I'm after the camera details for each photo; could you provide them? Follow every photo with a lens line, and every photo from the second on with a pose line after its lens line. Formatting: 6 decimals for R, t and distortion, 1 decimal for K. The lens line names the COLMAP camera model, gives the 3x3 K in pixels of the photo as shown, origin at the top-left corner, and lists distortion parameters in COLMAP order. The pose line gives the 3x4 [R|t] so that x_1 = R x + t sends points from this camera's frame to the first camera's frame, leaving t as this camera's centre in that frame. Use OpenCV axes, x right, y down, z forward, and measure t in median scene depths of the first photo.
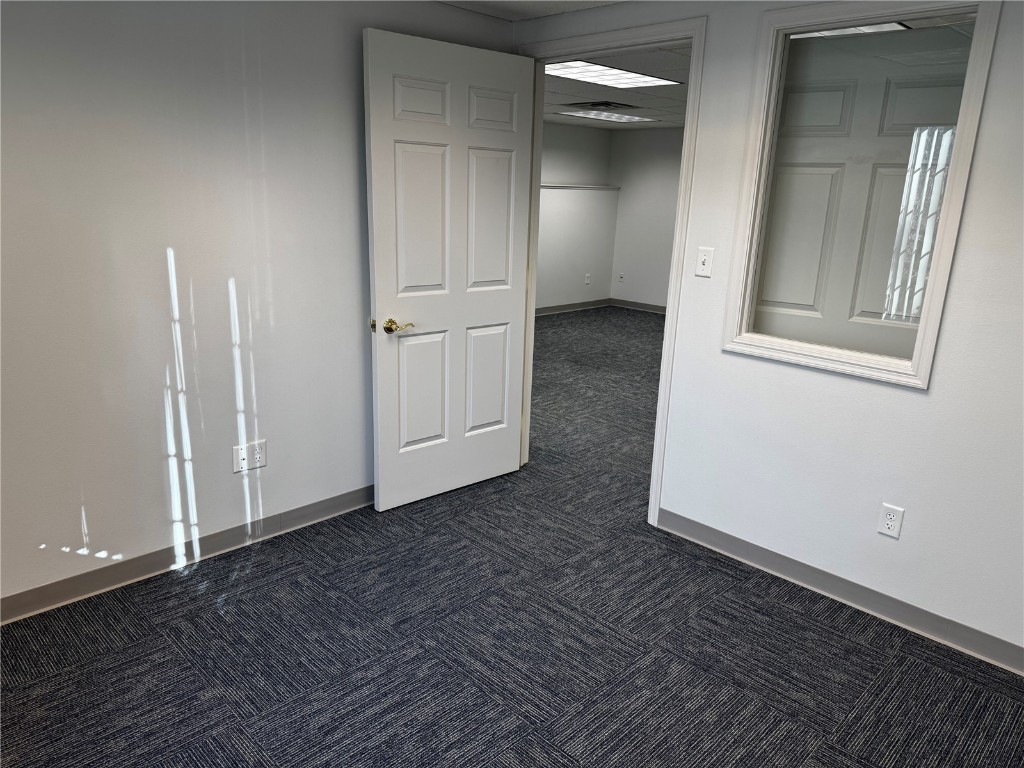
lens RADIAL K [[713.3, 0, 508.1], [0, 713.3, 388.4], [0, 0, 1]] dist [0.067700, -0.093324]
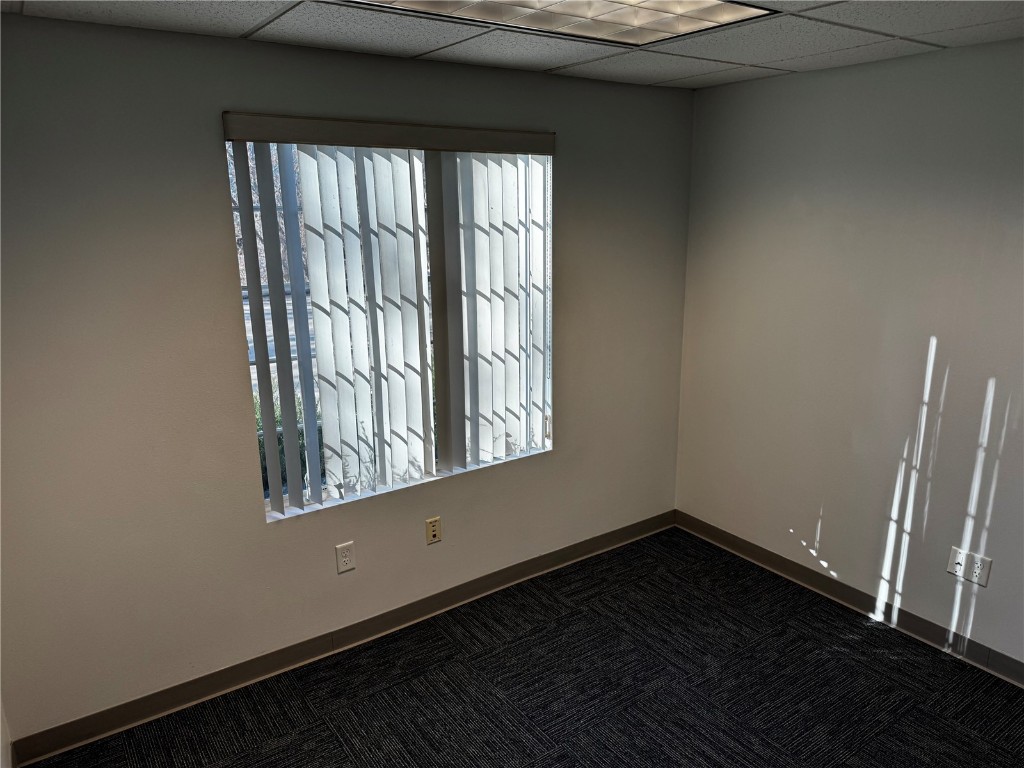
lens RADIAL K [[713.3, 0, 509.9], [0, 713.3, 386.8], [0, 0, 1]] dist [0.067700, -0.093324]
pose [[-0.162431, 0.213954, -0.963244, 0.611458], [-0.262959, 0.931518, 0.251250, -0.208241], [0.951036, 0.294104, -0.095046, 0.482276]]
